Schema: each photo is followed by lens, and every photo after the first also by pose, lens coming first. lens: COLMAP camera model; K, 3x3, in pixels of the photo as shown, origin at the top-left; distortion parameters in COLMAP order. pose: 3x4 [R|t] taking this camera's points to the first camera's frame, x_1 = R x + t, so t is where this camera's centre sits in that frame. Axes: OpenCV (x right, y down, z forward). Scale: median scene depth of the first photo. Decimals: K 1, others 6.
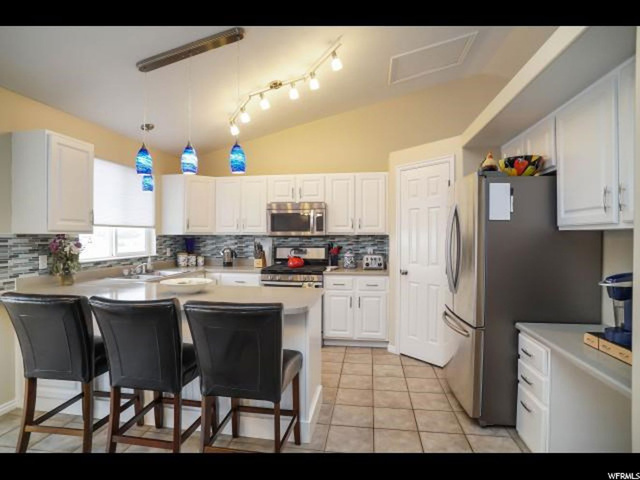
lens RADIAL K [[341.0, 0, 317.2], [0, 341.0, 238.9], [0, 0, 1]] dist [-0.082672, 0.040183]
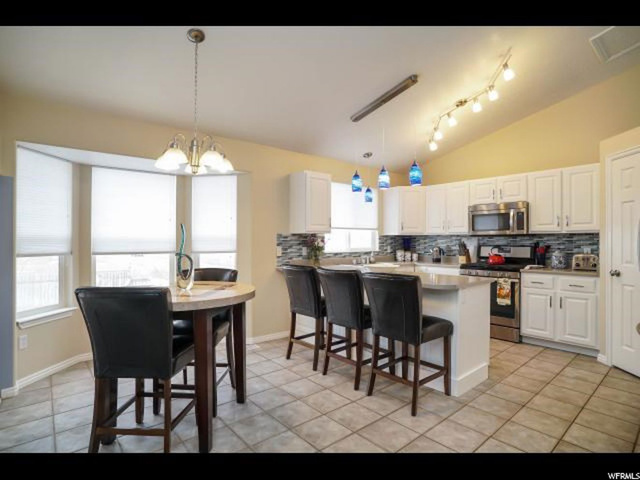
lens RADIAL K [[341.0, 0, 317.2], [0, 341.0, 238.9], [0, 0, 1]] dist [-0.082672, 0.040183]
pose [[0.756054, -0.003758, -0.654498, 0.212785], [-0.005346, 0.999915, -0.011917, 0.020674], [0.654487, 0.012509, 0.755970, -0.156722]]
